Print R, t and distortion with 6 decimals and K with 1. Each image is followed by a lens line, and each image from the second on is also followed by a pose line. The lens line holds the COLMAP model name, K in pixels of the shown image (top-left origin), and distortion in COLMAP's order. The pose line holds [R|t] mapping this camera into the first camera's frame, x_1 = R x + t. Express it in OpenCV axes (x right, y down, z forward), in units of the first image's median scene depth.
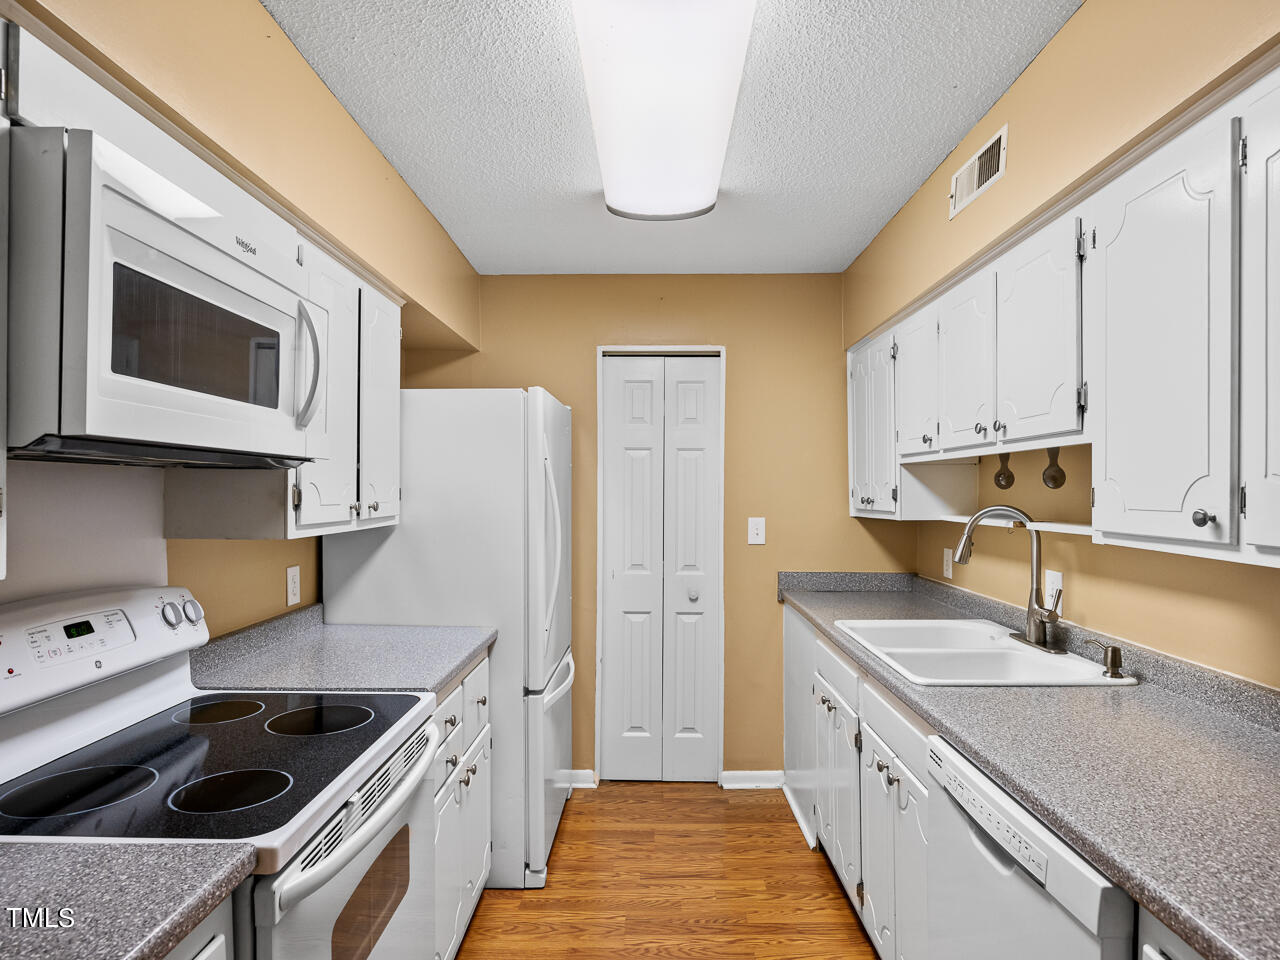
lens RADIAL K [[725.8, 0, 645.0], [0, 725.8, 484.2], [0, 0, 1]] dist [-0.010978, 0.001717]
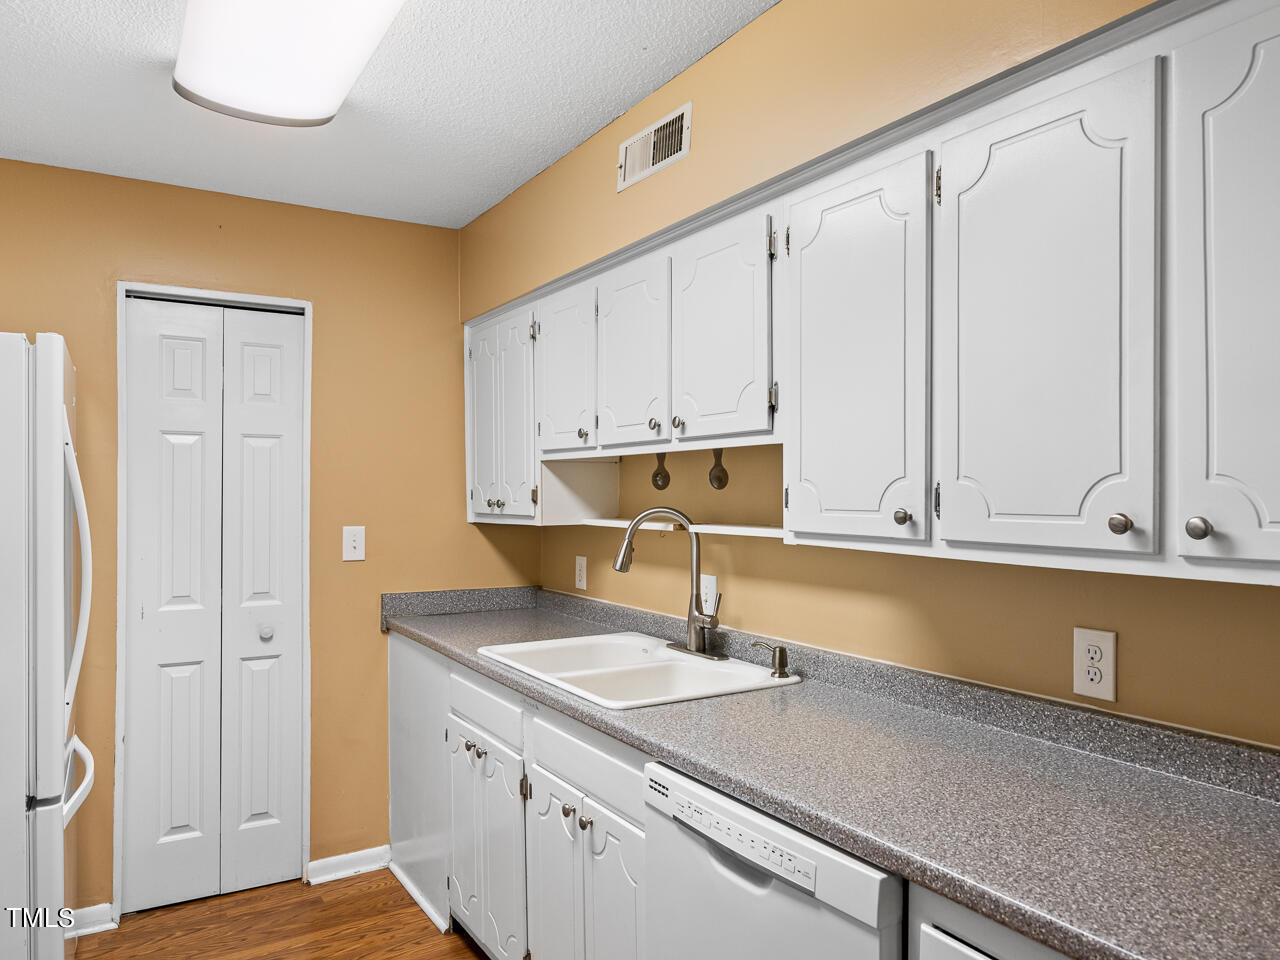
lens RADIAL K [[883.4, 0, 640.0], [0, 883.4, 480.0], [0, 0, 1]] dist [-0.001240, 0.000864]
pose [[0.849025, 0.006282, 0.528316, -0.154625], [-0.003963, 0.999977, -0.005522, 0.000738], [-0.528338, 0.002595, 0.849030, 0.056031]]
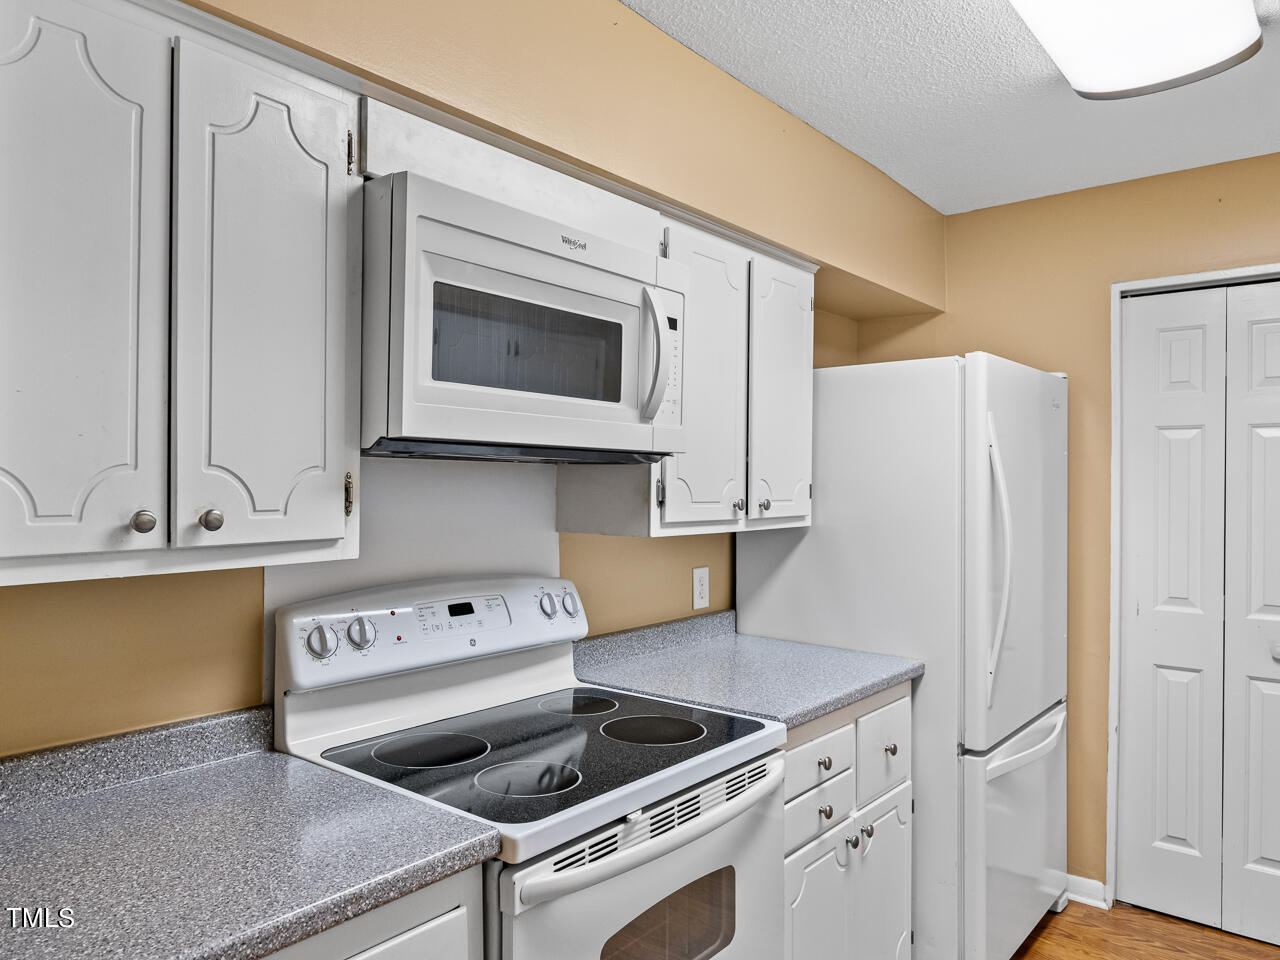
lens RADIAL K [[881.2, 0, 638.2], [0, 881.2, 471.8], [0, 0, 1]] dist [-0.000462, 0.000150]
pose [[0.780613, -0.007064, -0.624975, 0.197482], [0.001155, 0.999951, -0.009860, 0.000944], [0.625014, 0.006975, 0.780583, 0.069814]]
